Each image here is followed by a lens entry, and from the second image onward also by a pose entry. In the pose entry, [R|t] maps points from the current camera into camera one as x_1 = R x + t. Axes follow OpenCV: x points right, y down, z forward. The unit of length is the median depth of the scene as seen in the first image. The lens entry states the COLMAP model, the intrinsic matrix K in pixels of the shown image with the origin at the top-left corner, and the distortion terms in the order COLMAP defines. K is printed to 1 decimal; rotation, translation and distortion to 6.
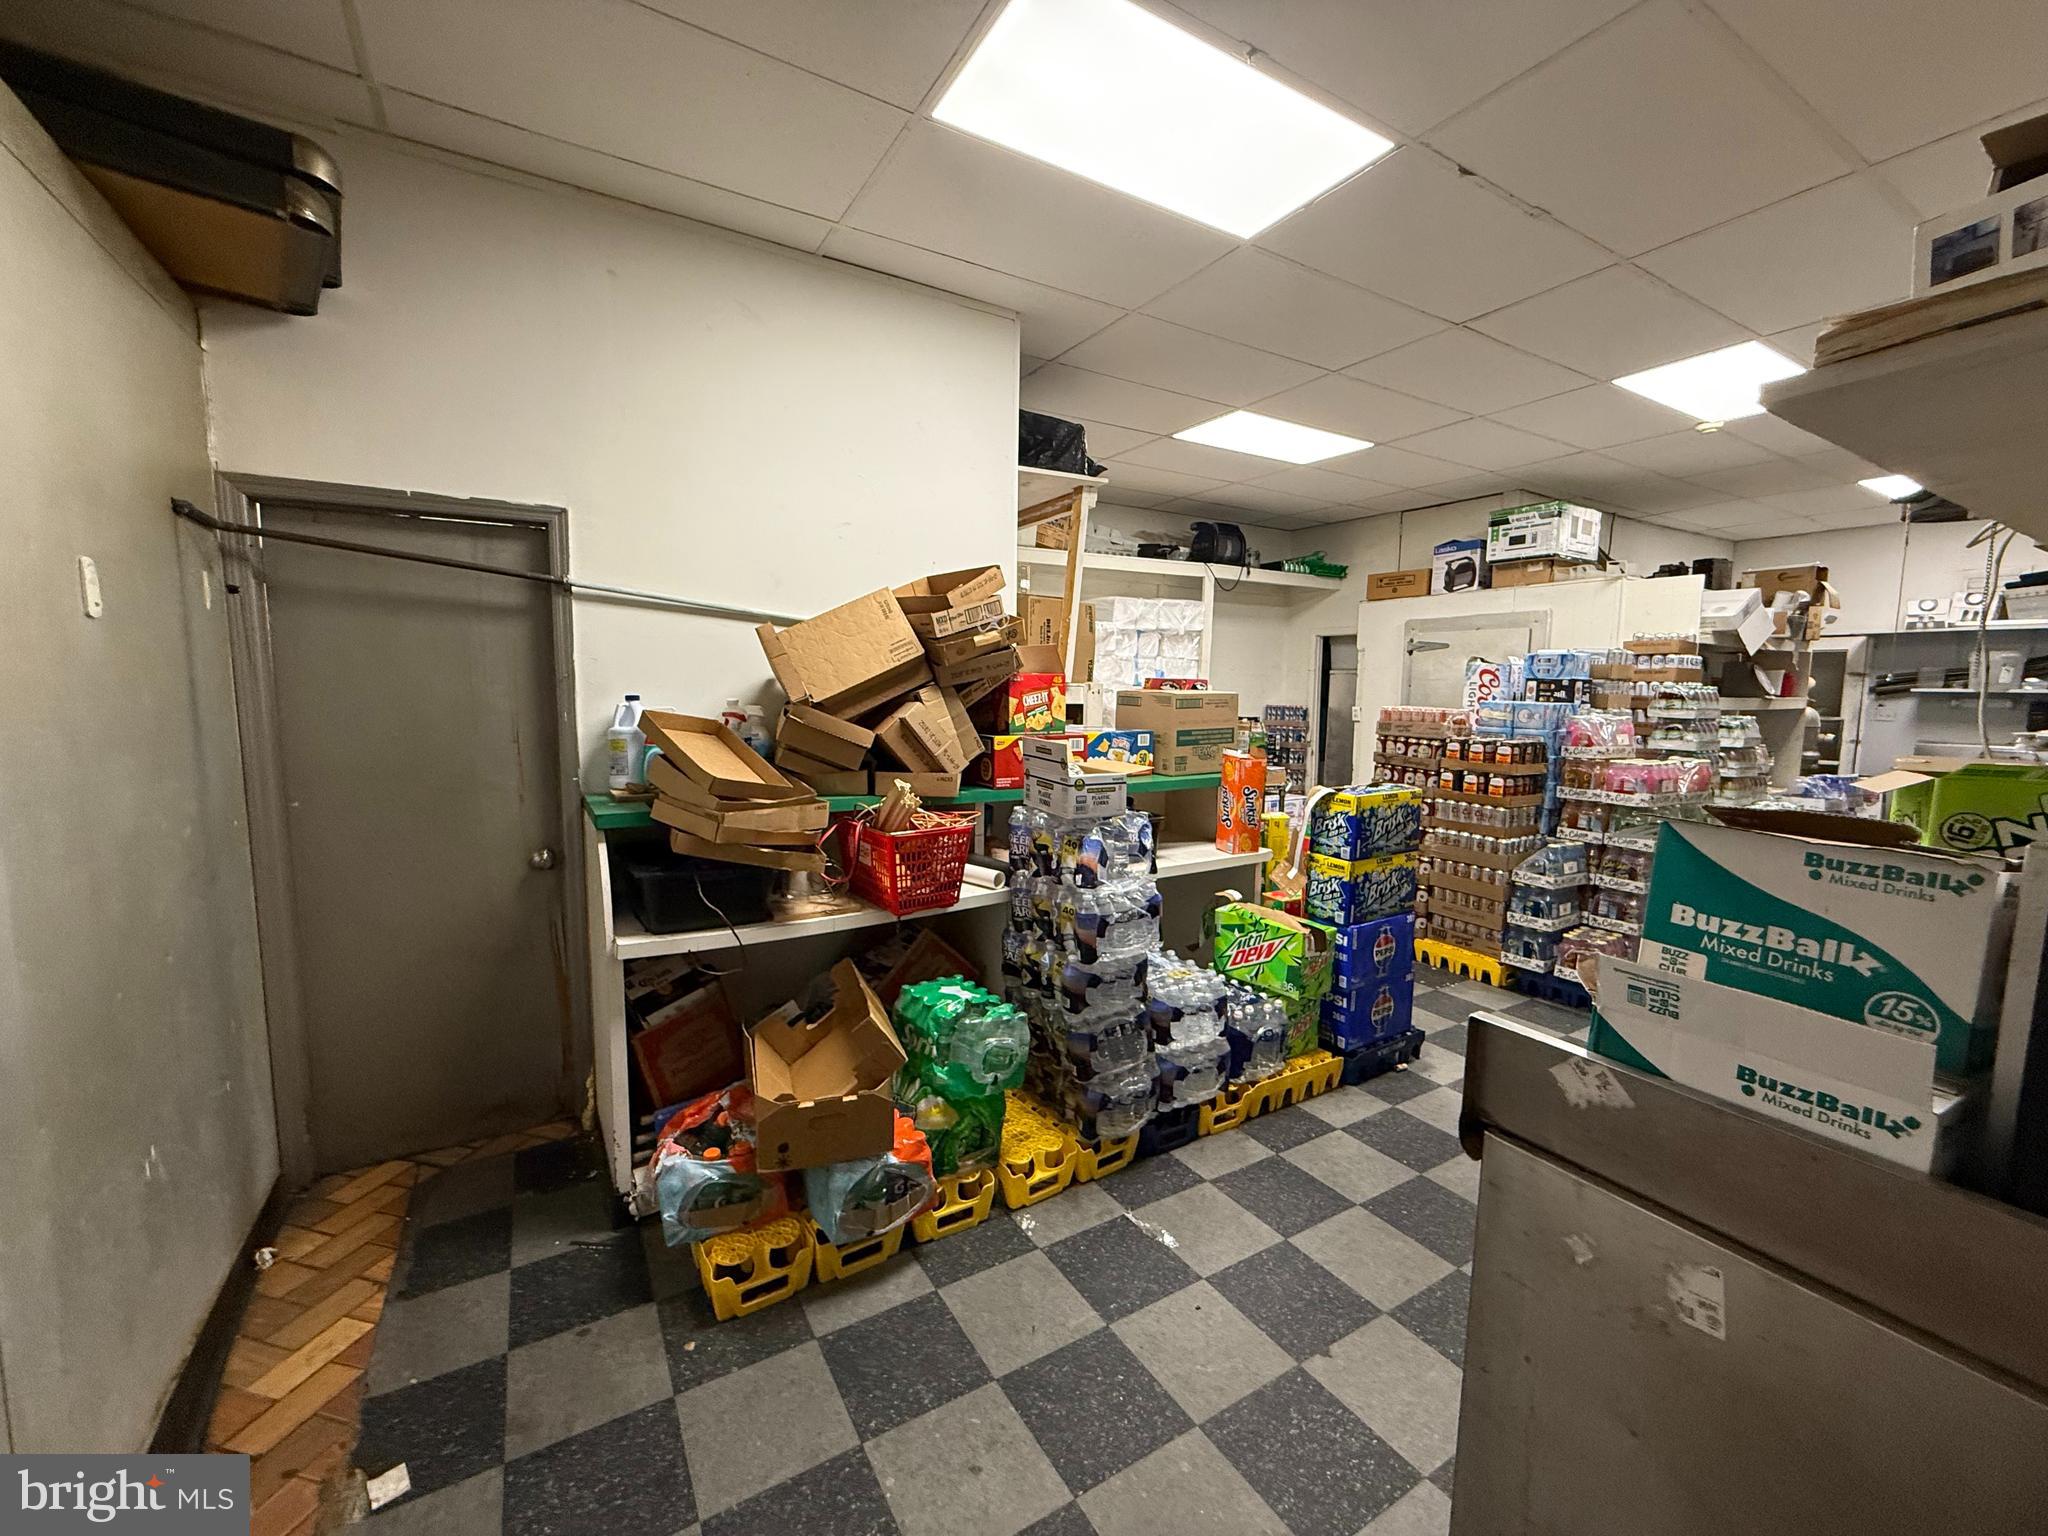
lens RADIAL K [[815.5, 0, 1022.4], [0, 815.5, 771.1], [0, 0, 1]] dist [-0.001637, 0.001129]
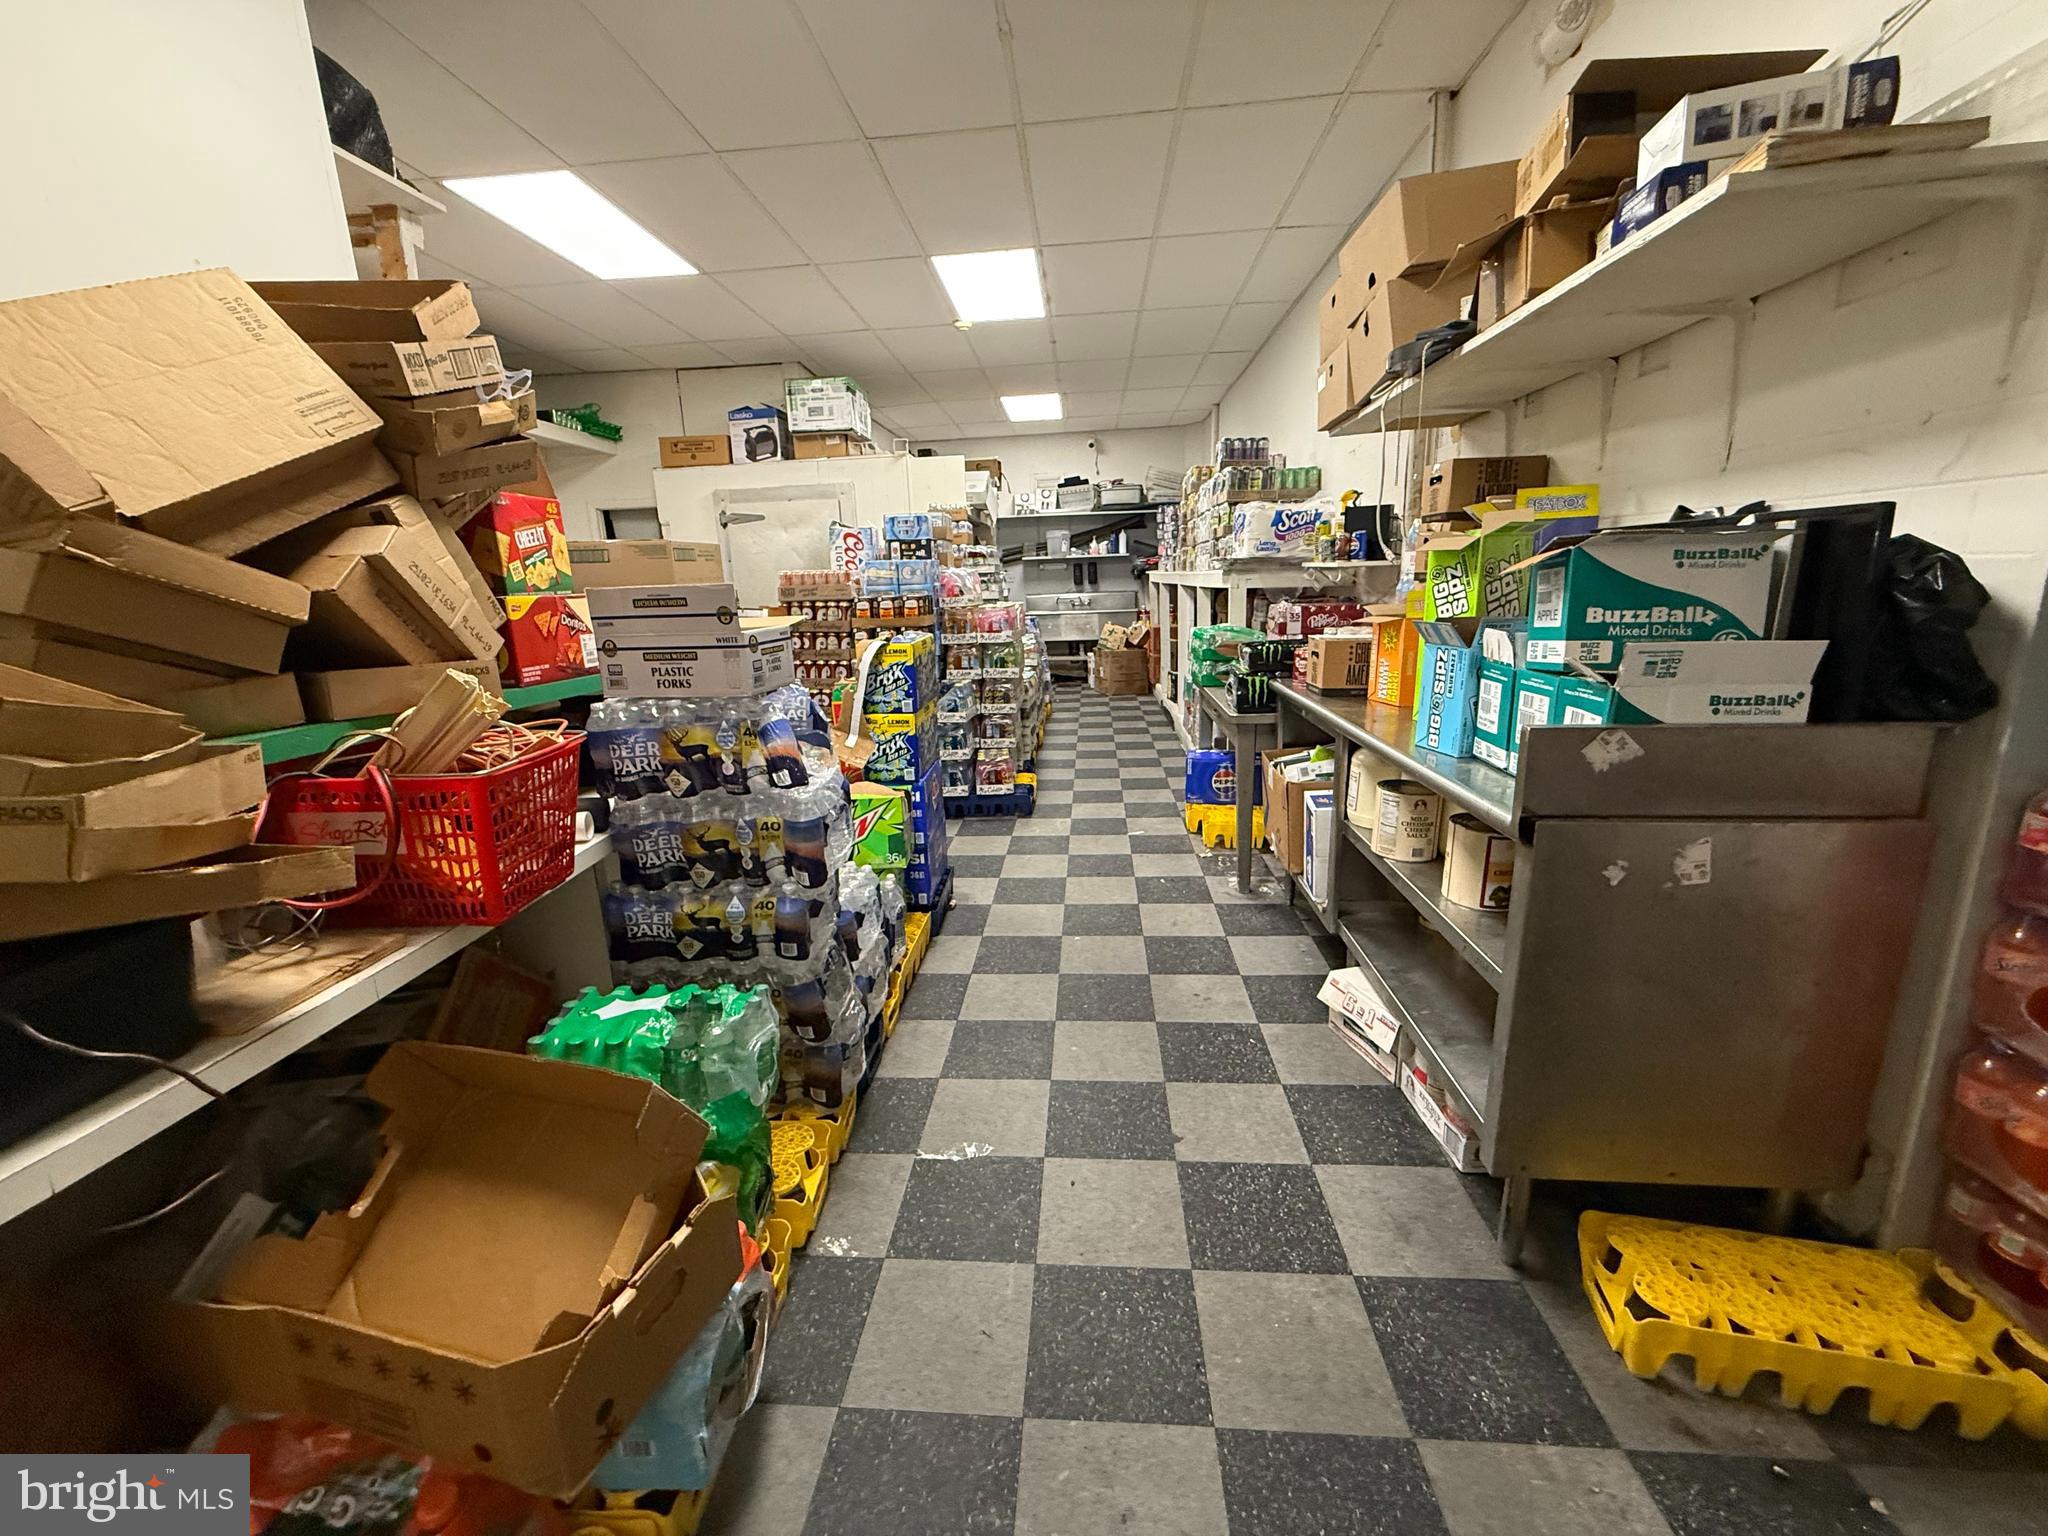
lens RADIAL K [[815.5, 0, 1022.1], [0, 815.5, 768.2], [0, 0, 1]] dist [-0.001637, 0.001129]
pose [[0.583477, -0.218441, 0.782201, -0.293233], [0.130249, 0.975850, 0.175362, 0.023013], [-0.801617, -0.000439, 0.597838, 0.335865]]
